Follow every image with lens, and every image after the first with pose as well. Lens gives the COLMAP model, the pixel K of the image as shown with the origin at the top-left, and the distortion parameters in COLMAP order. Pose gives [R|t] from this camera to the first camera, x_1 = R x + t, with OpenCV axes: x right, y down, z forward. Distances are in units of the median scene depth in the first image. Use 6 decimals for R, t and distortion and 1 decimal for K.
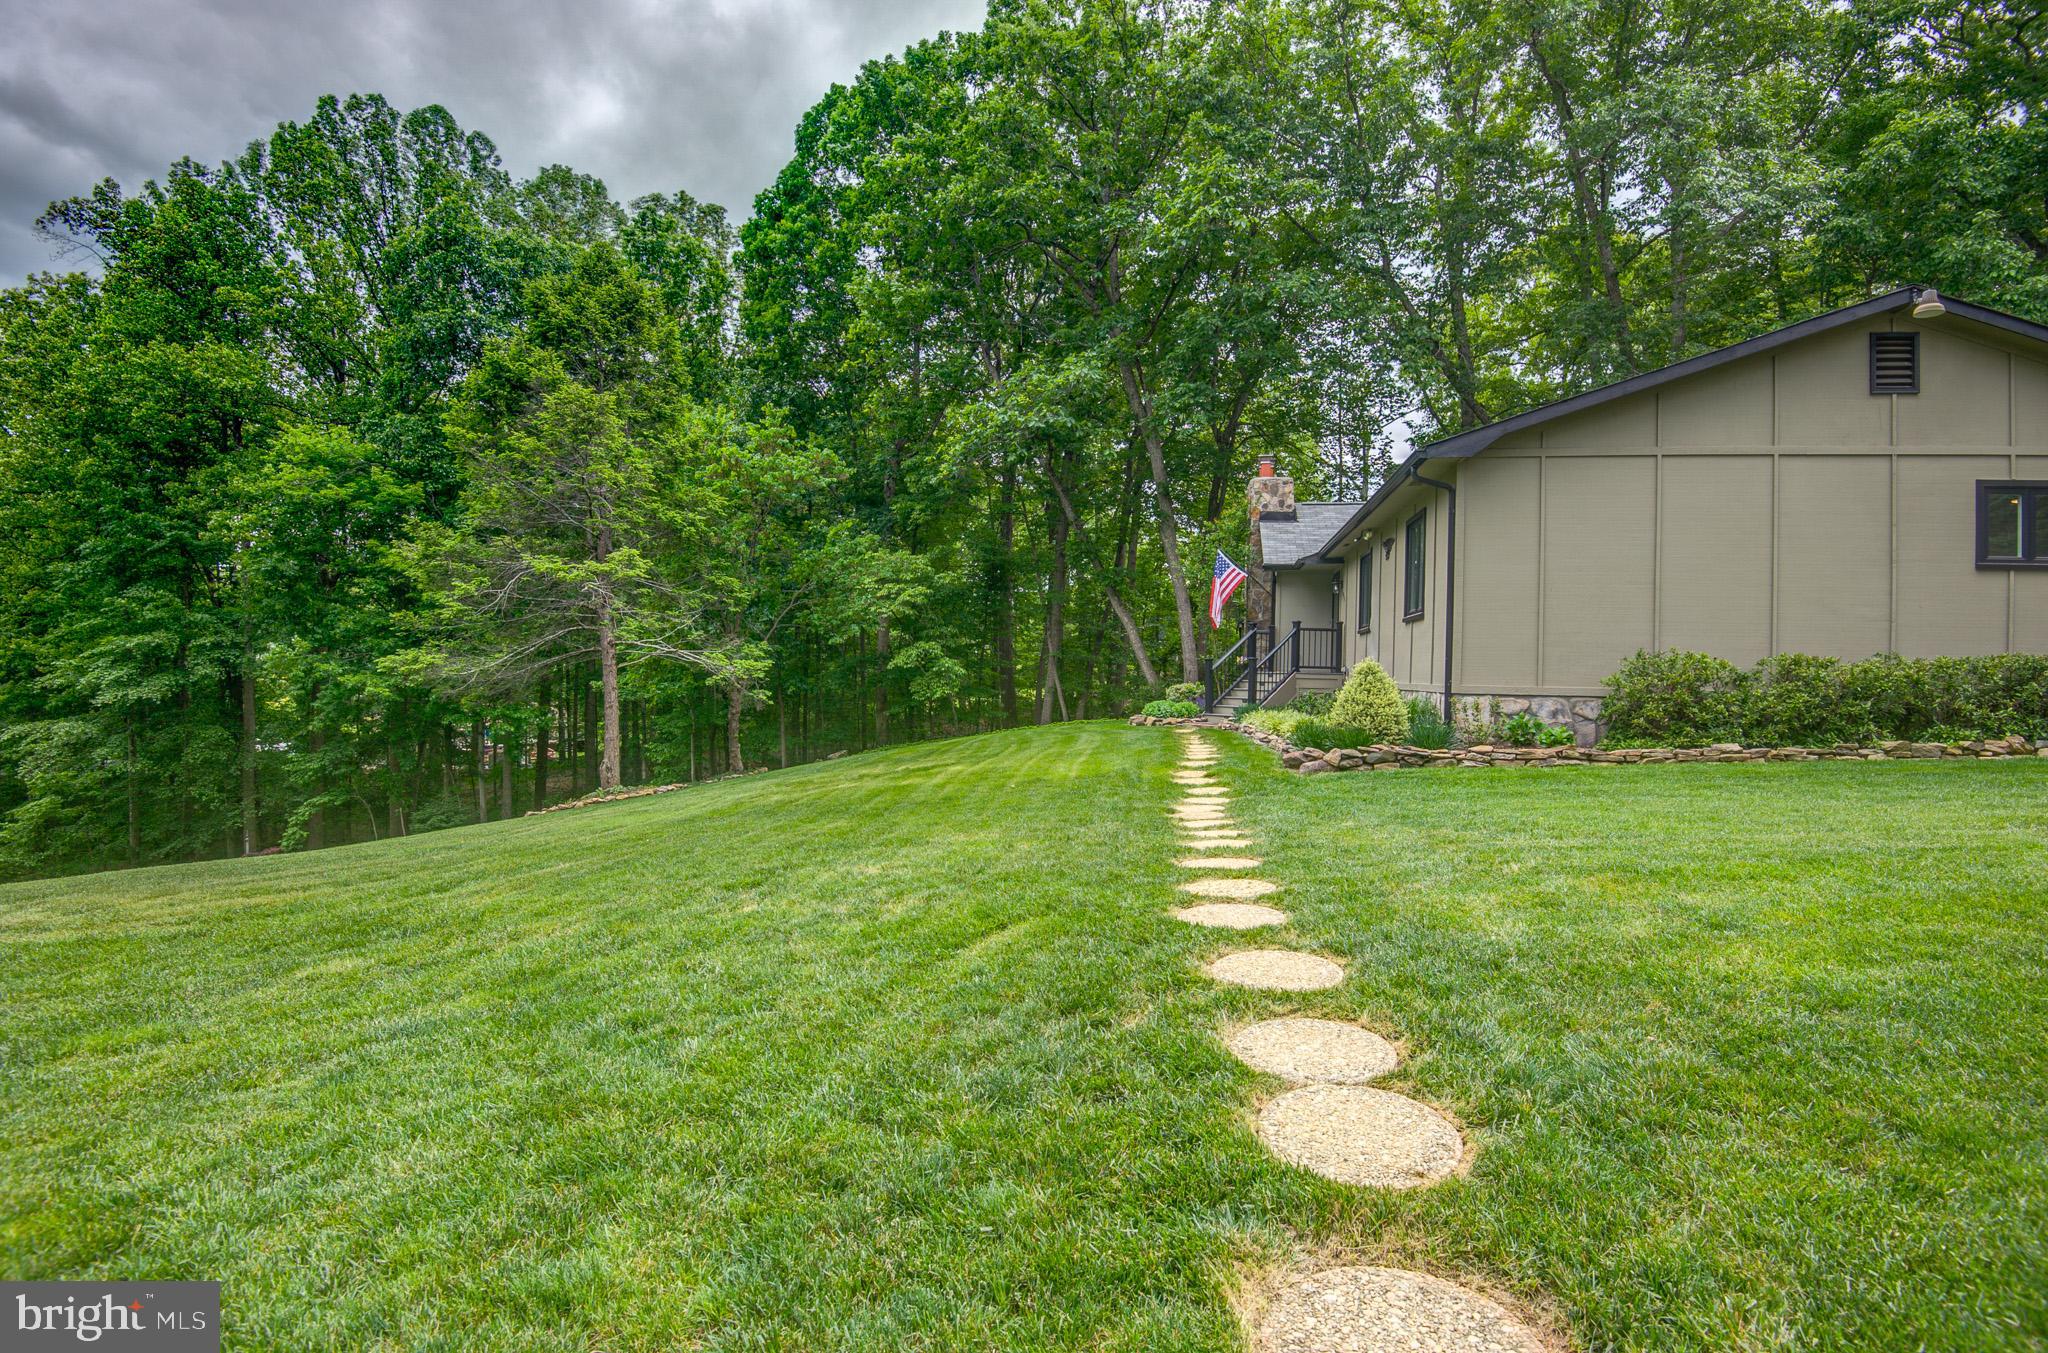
lens RADIAL K [[887.8, 0, 1037.3], [0, 887.8, 683.5], [0, 0, 1]] dist [-0.042199, -0.000635]
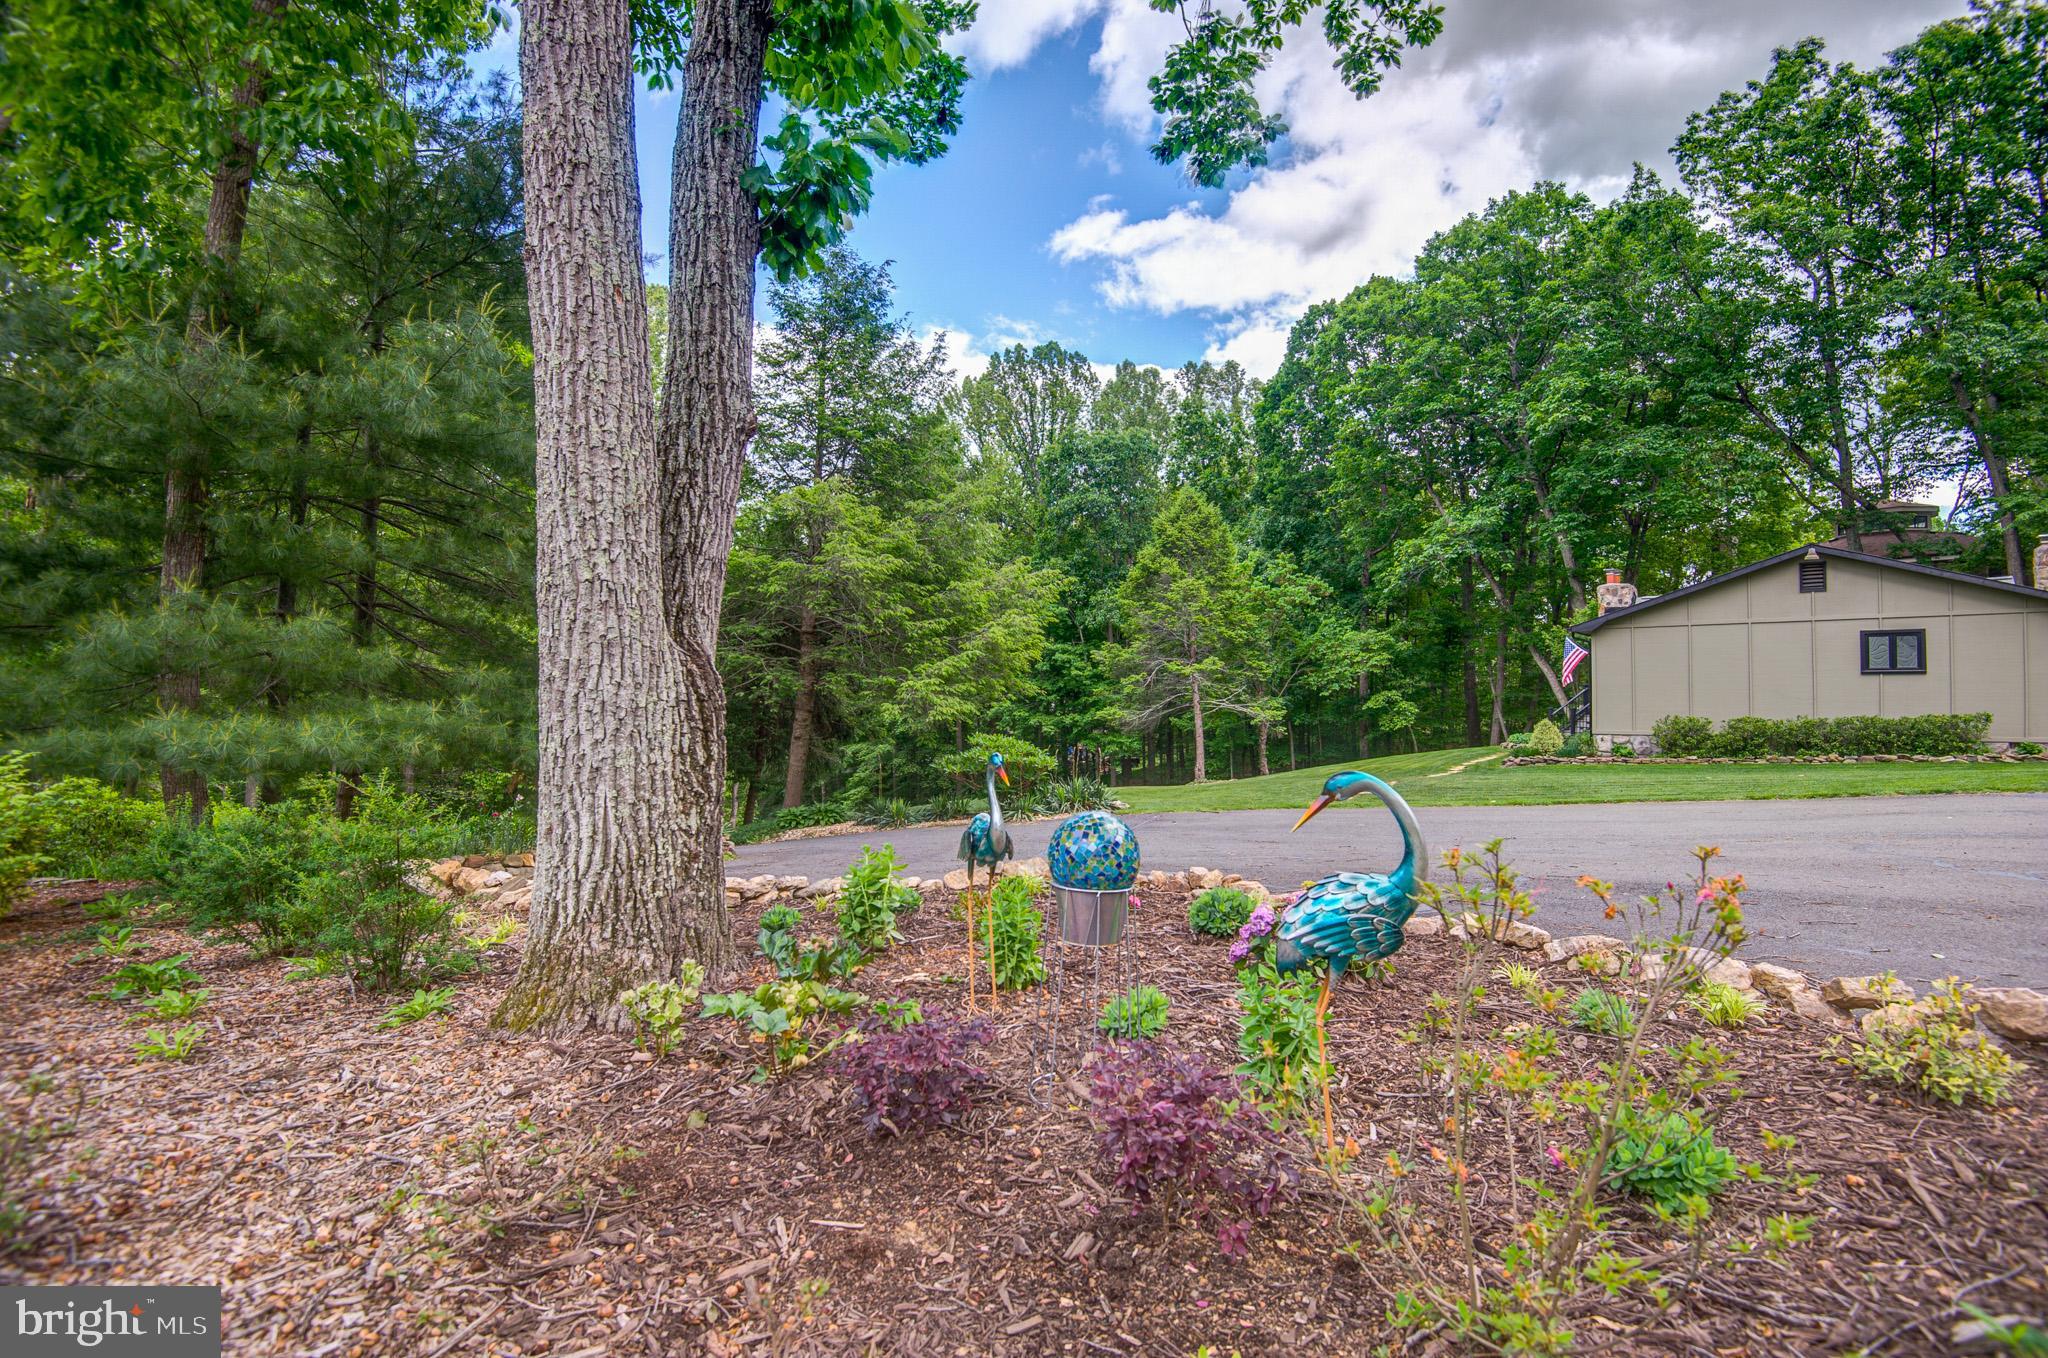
lens RADIAL K [[887.8, 0, 1037.3], [0, 887.8, 686.0], [0, 0, 1]] dist [-0.042199, -0.000635]
pose [[0.848032, -0.027212, -0.529245, 0.152588], [0.014673, 0.999504, -0.027880, -0.022951], [0.529741, 0.015878, 0.848011, -0.543025]]
